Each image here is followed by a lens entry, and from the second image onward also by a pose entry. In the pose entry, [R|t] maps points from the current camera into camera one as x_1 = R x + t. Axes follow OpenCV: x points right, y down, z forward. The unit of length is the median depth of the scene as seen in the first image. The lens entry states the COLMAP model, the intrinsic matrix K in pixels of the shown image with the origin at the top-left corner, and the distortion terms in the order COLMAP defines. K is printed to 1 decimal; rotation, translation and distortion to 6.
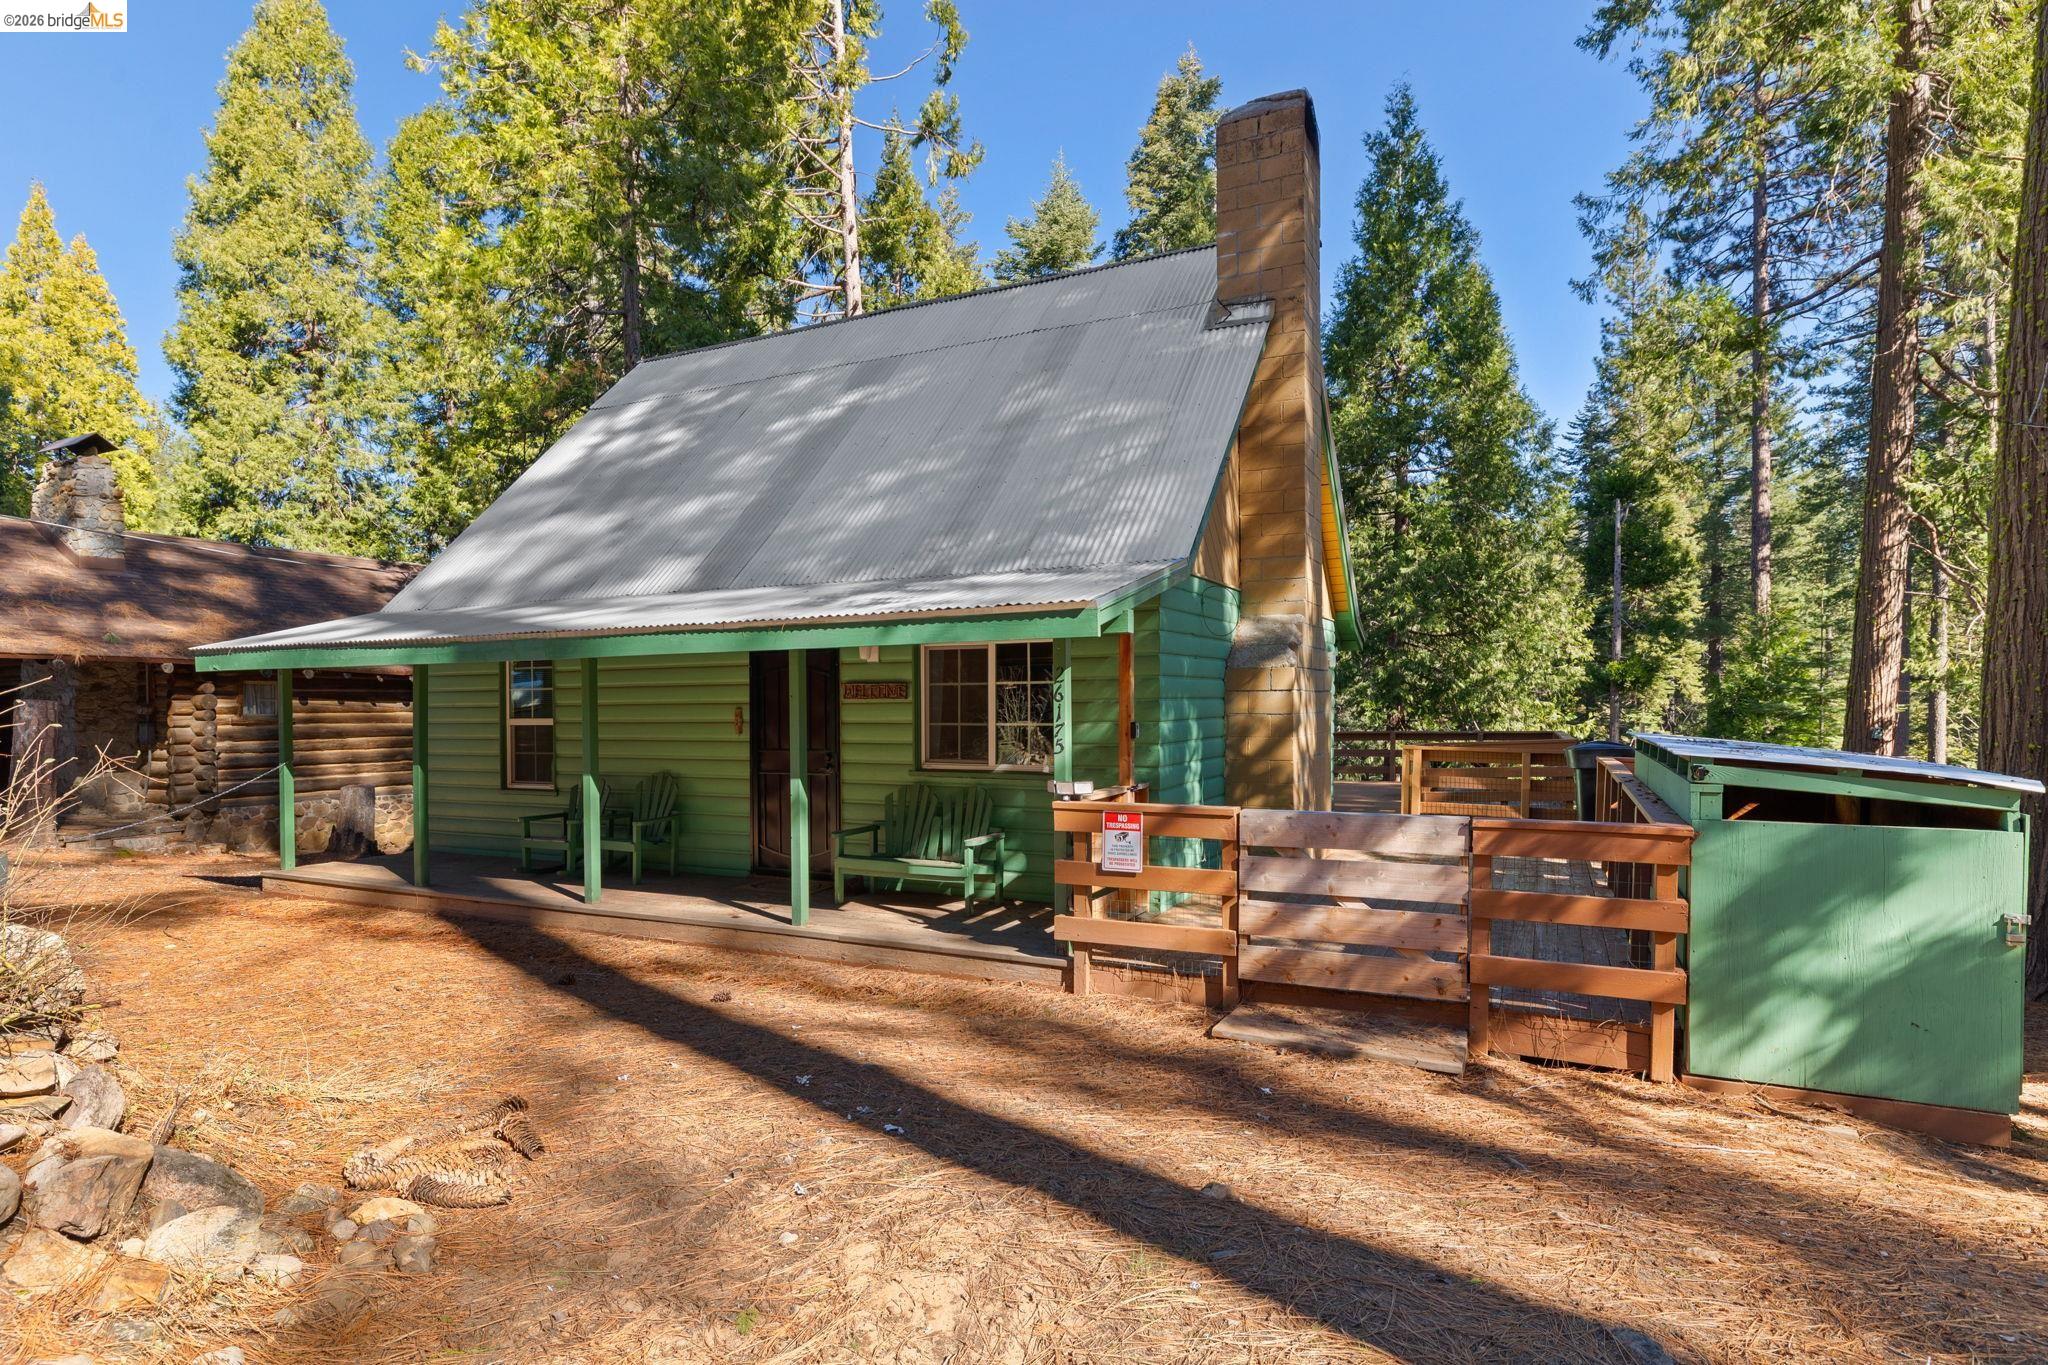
lens RADIAL K [[984.1, 0, 1023.5], [0, 984.1, 700.5], [0, 0, 1]] dist [0.009070, 0.000857]
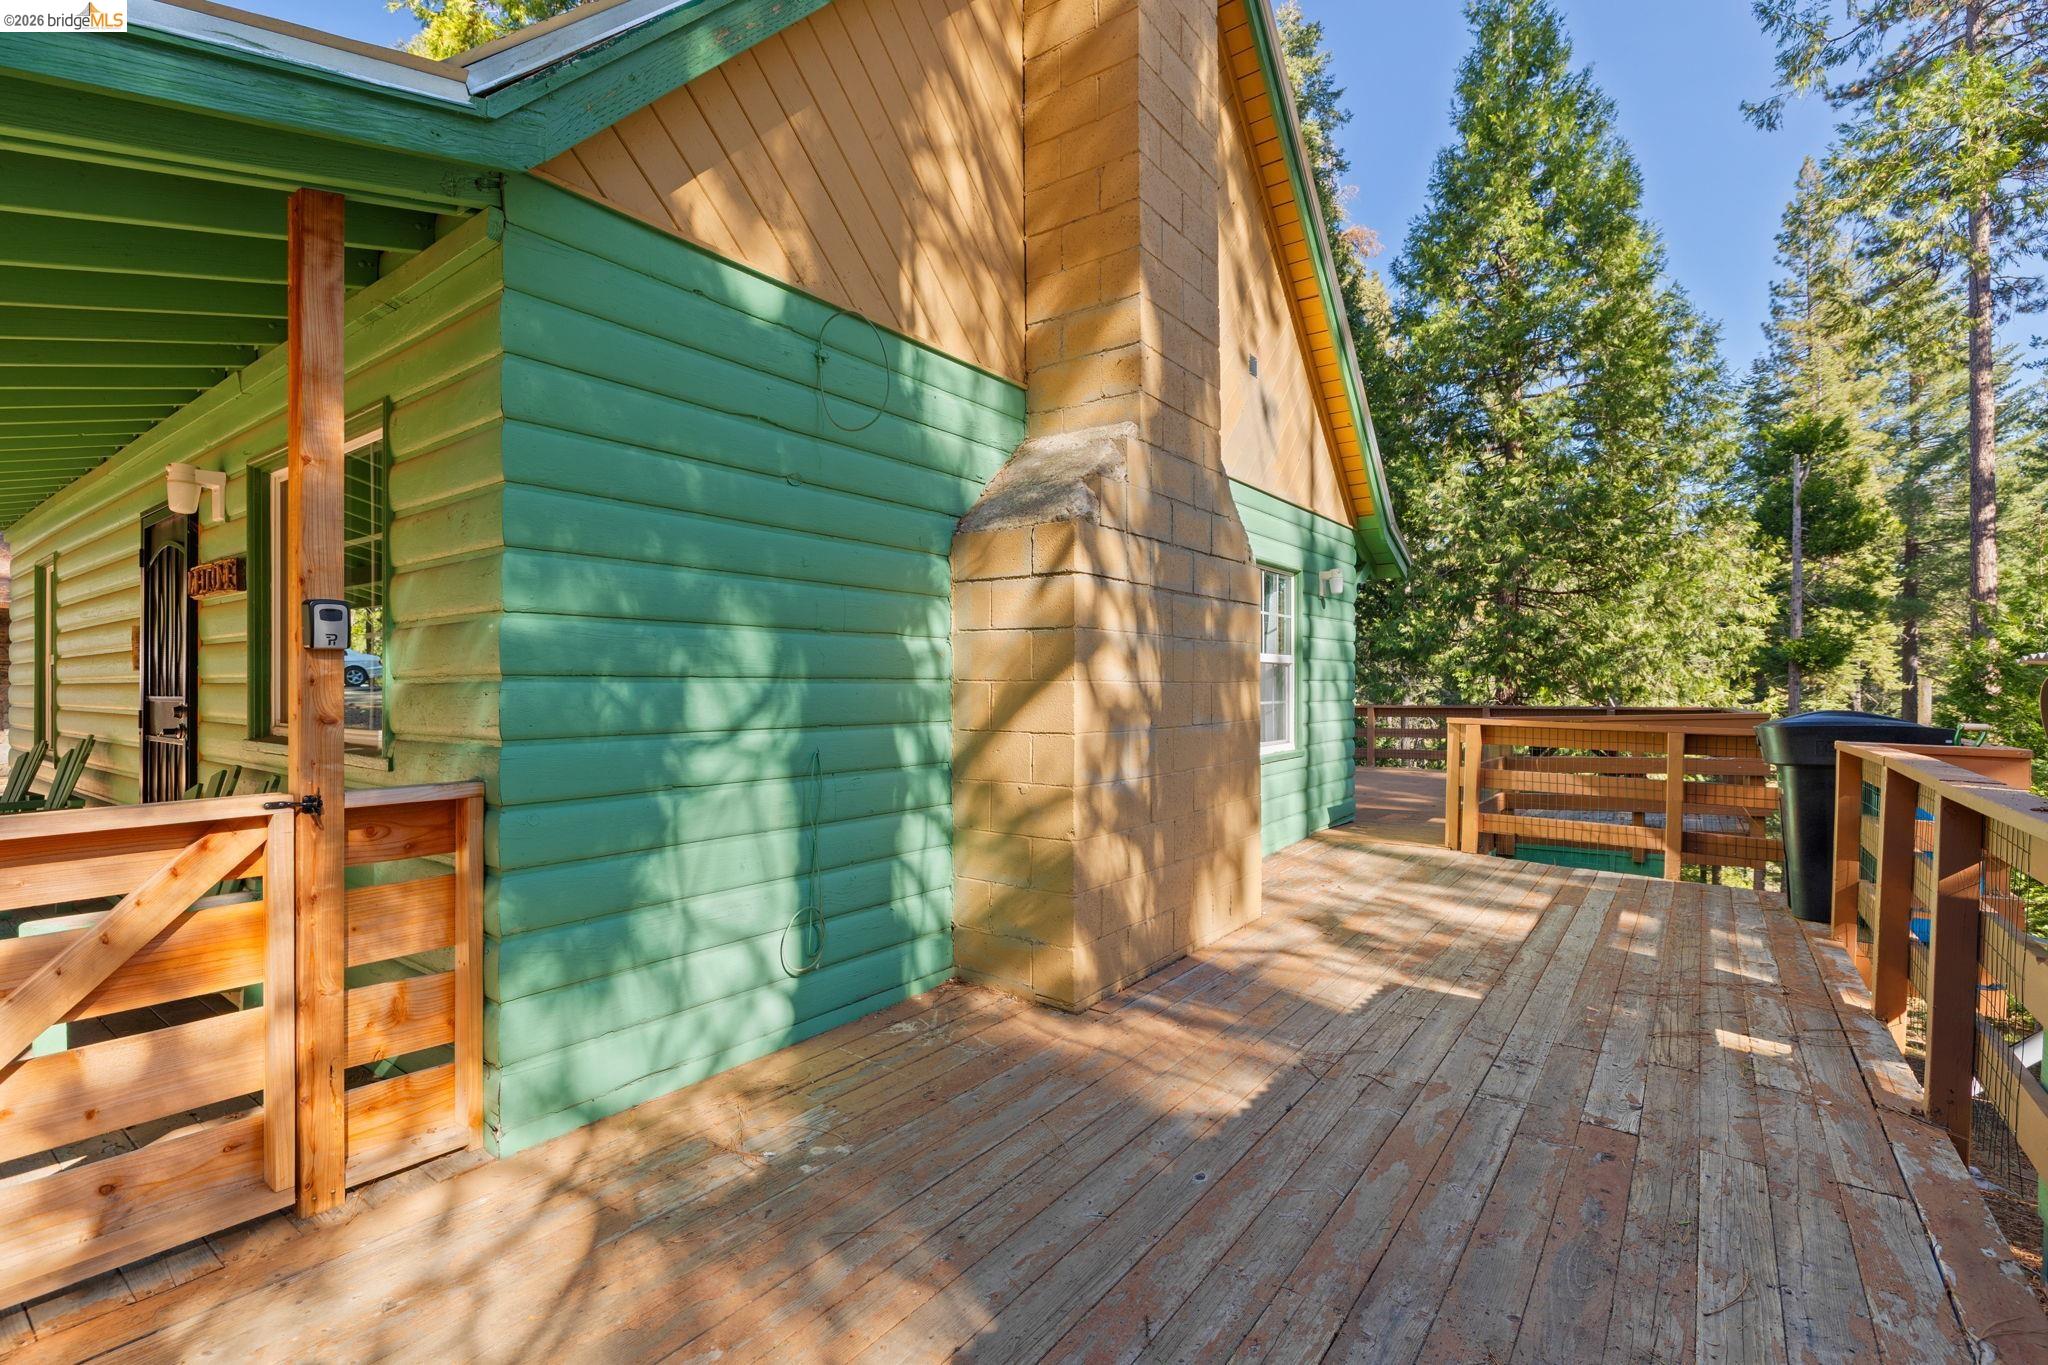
lens RADIAL K [[875.1, 0, 1024.9], [0, 875.1, 668.4], [0, 0, 1]] dist [0.002266, -0.000247]
pose [[0.984882, 0.005622, -0.173135, 0.057447], [-0.008849, 0.999801, -0.017870, 0.007728], [0.173000, 0.019132, 0.984736, 0.110258]]
